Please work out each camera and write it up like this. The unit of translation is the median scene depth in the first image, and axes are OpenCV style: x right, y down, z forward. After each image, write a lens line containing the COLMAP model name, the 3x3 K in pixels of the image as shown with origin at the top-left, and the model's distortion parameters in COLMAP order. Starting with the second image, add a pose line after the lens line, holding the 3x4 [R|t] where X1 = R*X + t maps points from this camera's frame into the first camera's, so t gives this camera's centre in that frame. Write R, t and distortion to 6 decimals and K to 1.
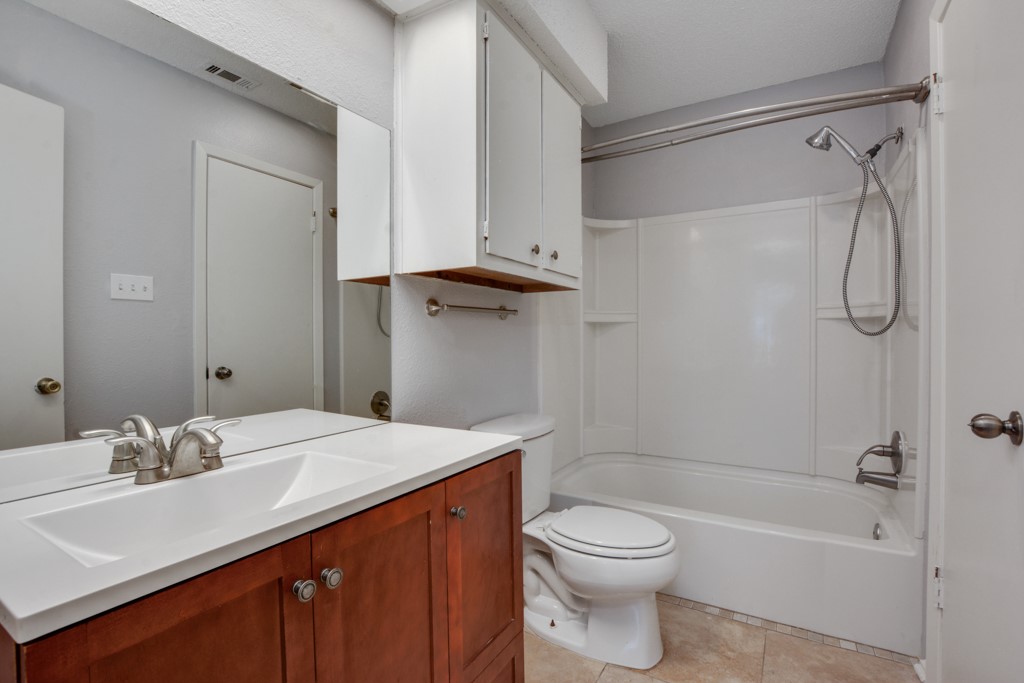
lens RADIAL K [[457.6, 0, 518.4], [0, 457.6, 343.3], [0, 0, 1]] dist [-0.022453, -0.000396]
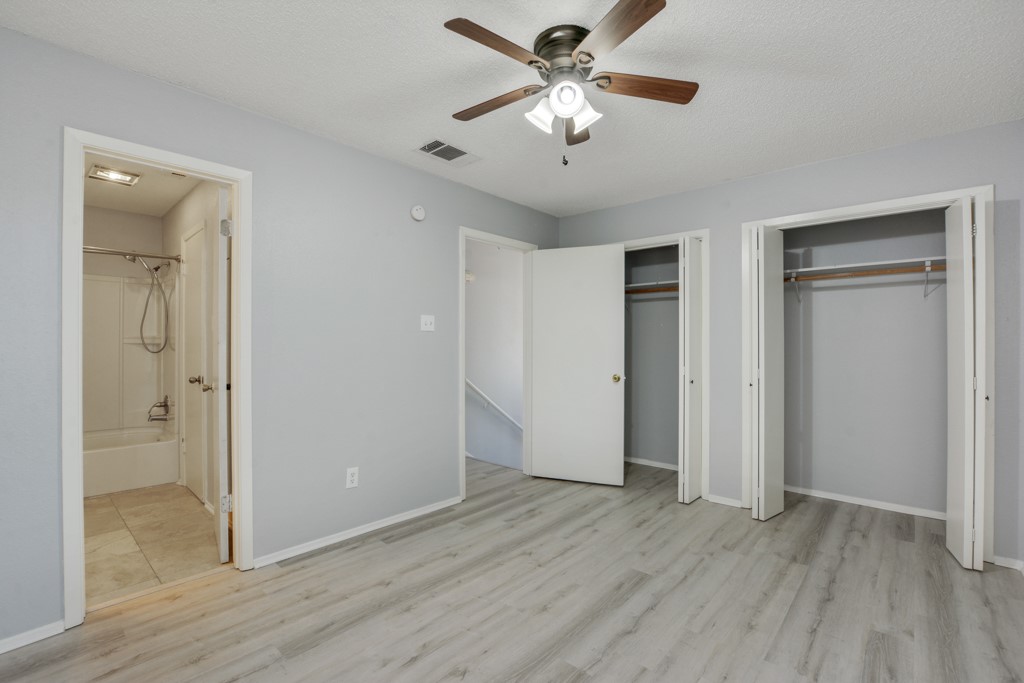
lens RADIAL K [[457.6, 0, 517.3], [0, 457.6, 344.2], [0, 0, 1]] dist [-0.022453, -0.000396]
pose [[0.193902, 0.003011, 0.981016, -1.019826], [0.004279, 0.999983, -0.003915, -0.043452], [-0.981012, 0.004957, 0.193886, -1.146478]]
